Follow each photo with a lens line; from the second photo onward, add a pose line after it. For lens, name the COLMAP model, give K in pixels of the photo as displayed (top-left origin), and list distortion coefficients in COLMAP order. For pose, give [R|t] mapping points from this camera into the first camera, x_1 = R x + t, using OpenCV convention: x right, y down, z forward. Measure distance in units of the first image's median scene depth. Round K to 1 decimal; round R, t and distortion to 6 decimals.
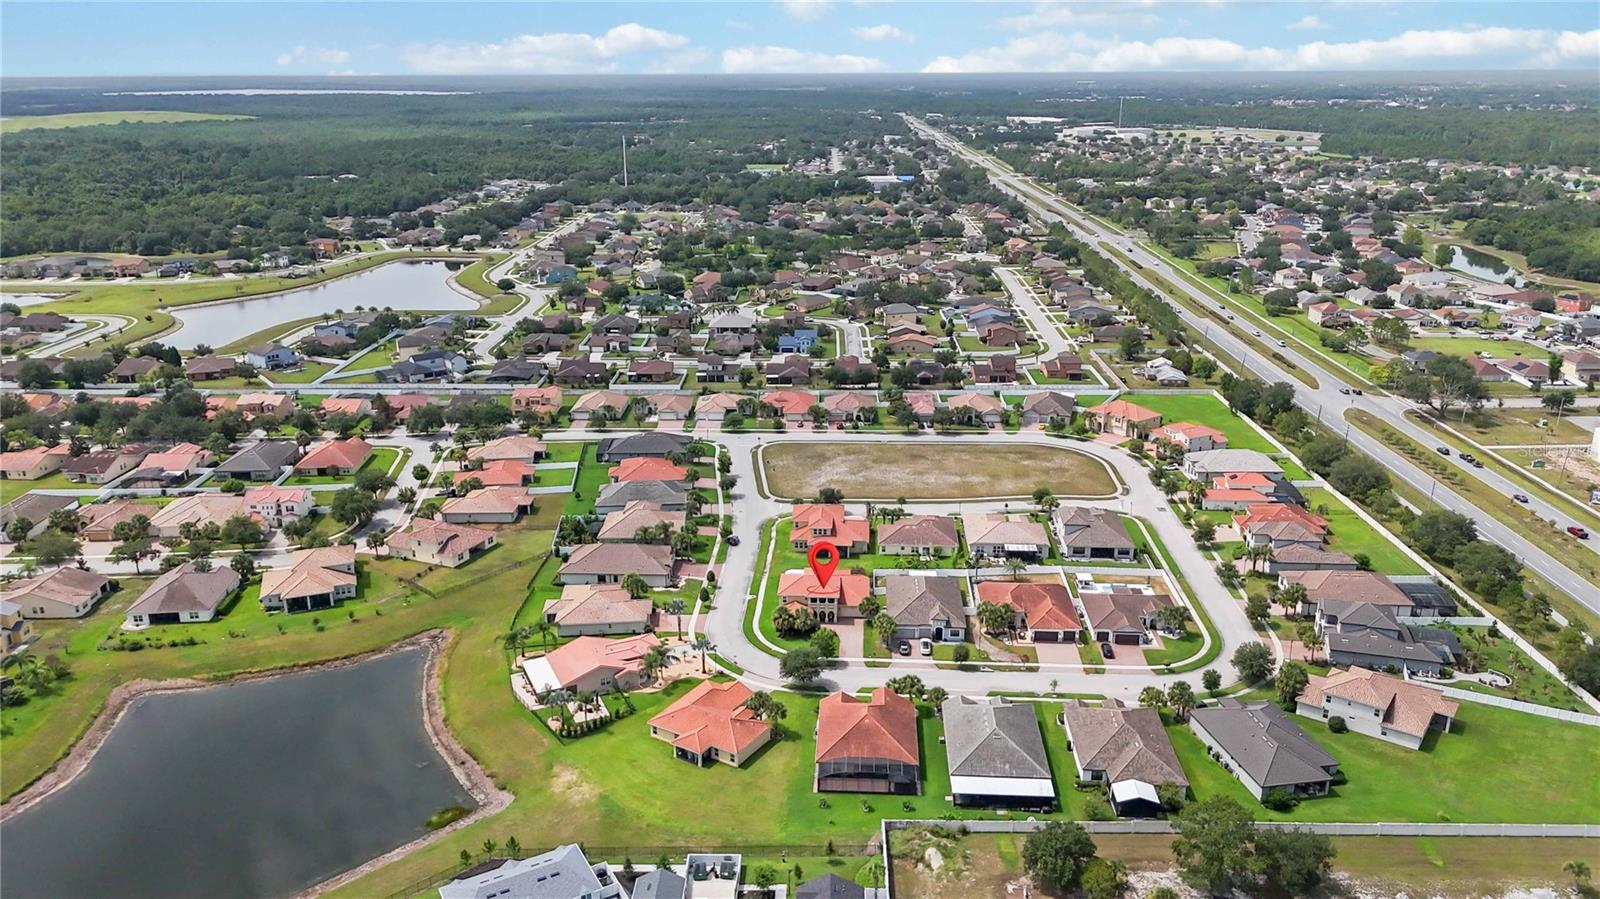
lens RADIAL K [[1164.9, 0, 802.9], [0, 1164.9, 451.1], [0, 0, 1]] dist [0.072128, -0.079642]
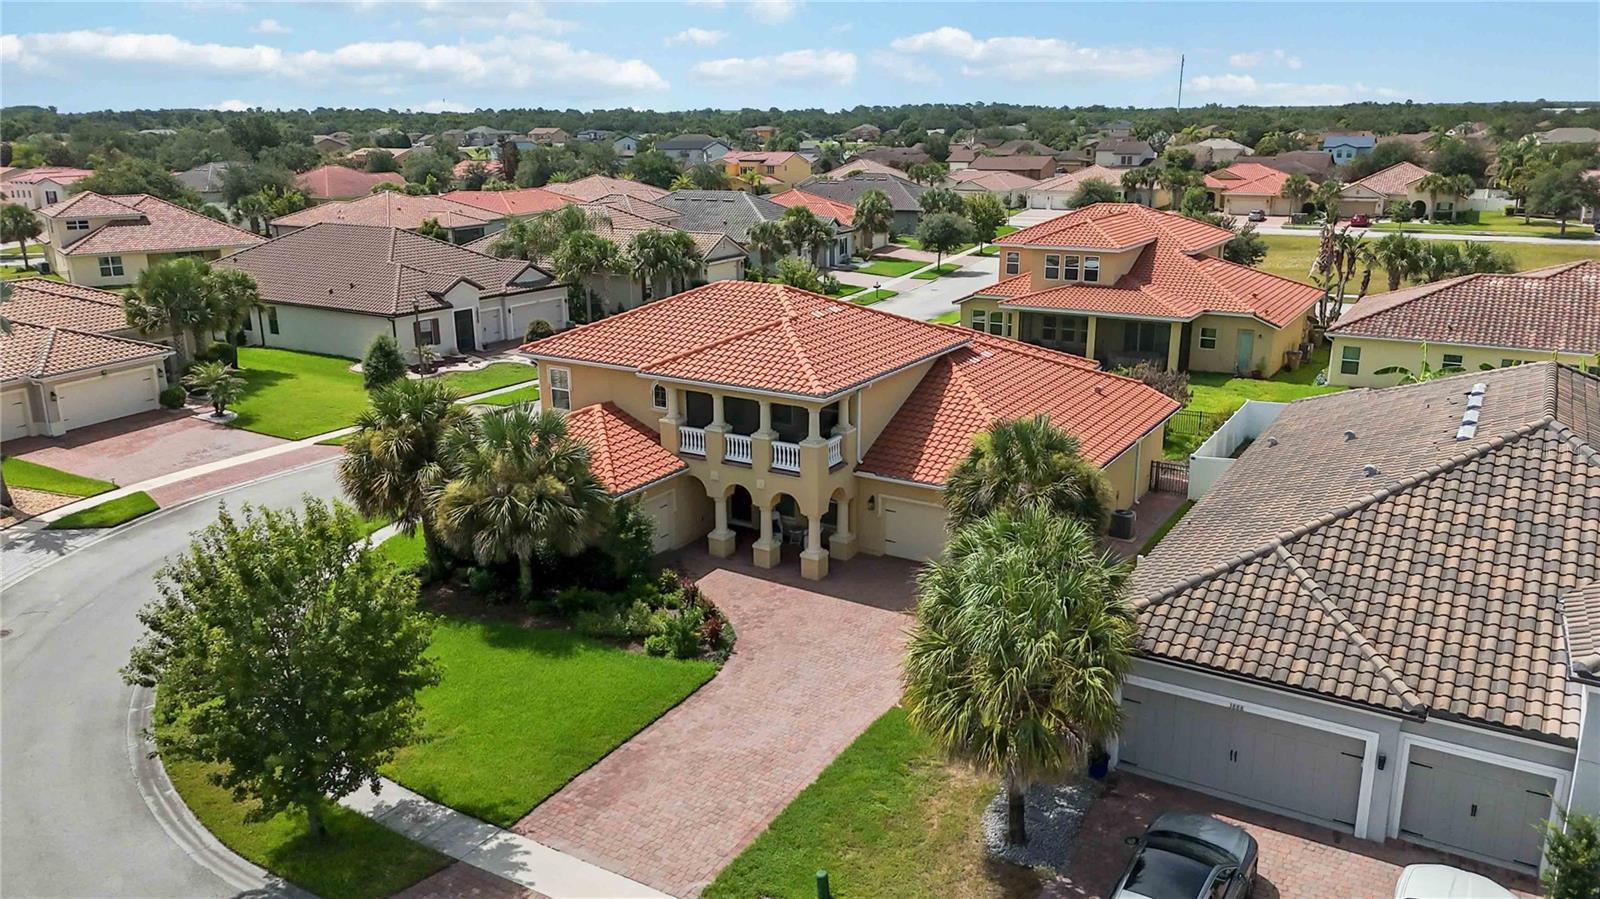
lens RADIAL K [[1164.9, 0, 802.9], [0, 1164.9, 451.1], [0, 0, 1]] dist [0.072128, -0.079642]
pose [[0.879801, 0.131199, -0.456877, 0.092349], [-0.147760, 0.989023, -0.000527, 0.129697], [0.451792, 0.067972, 0.889530, 0.856645]]
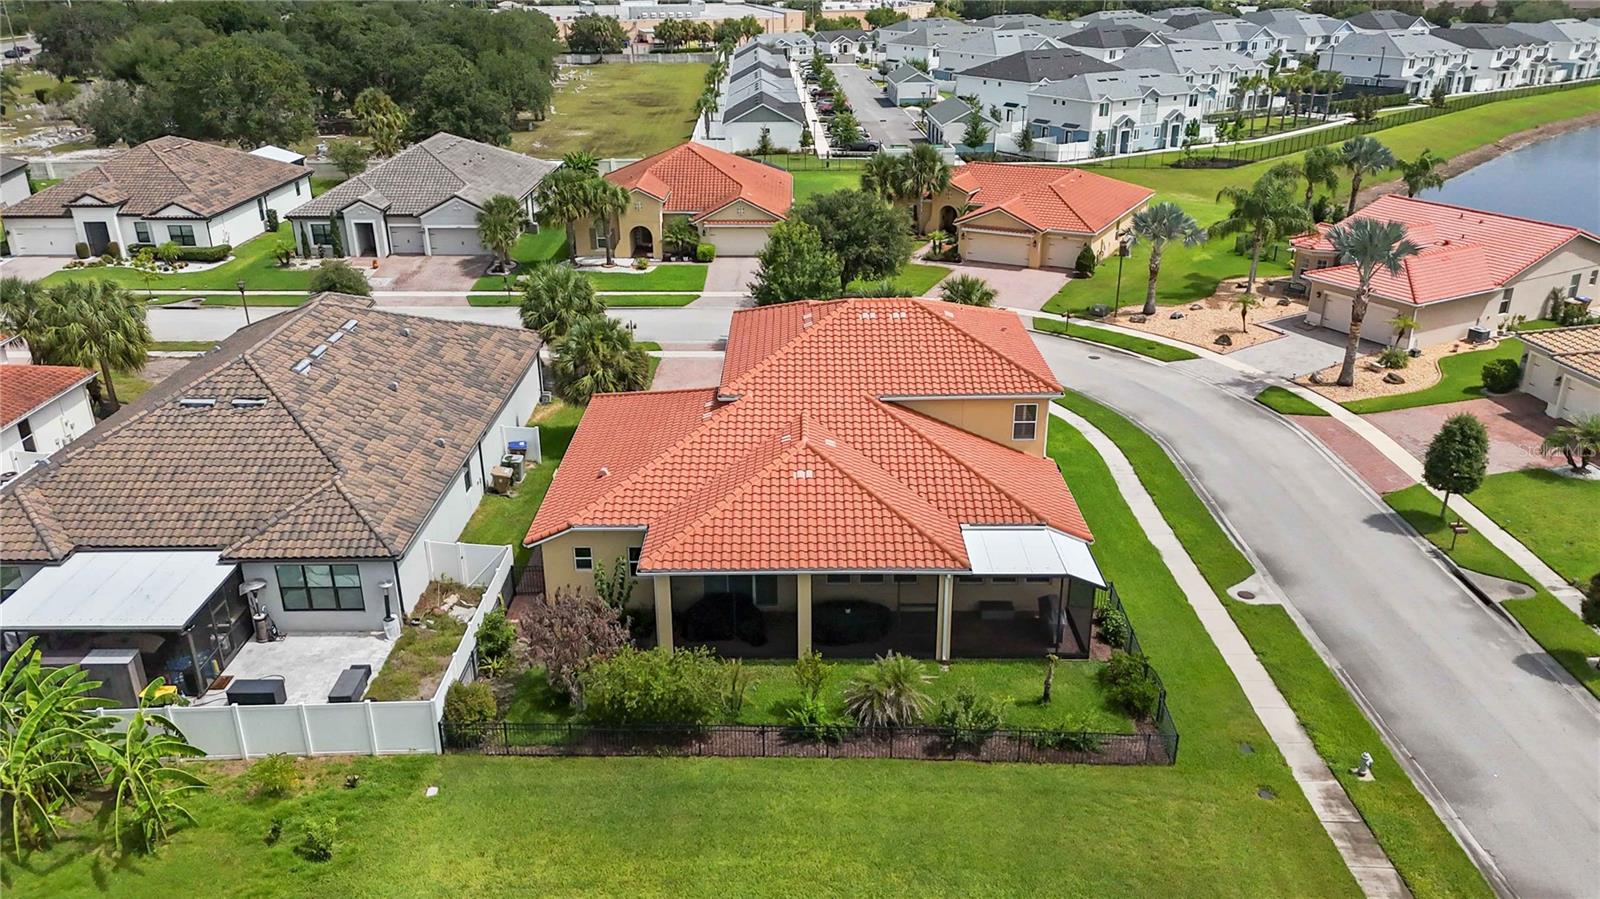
lens RADIAL K [[1164.9, 0, 802.9], [0, 1164.9, 451.1], [0, 0, 1]] dist [0.072128, -0.079642]
pose [[-0.998834, 0.028895, -0.038683, 0.026926], [-0.003511, 0.755582, 0.655045, 0.000852], [0.048156, 0.654416, -0.754599, 1.160736]]
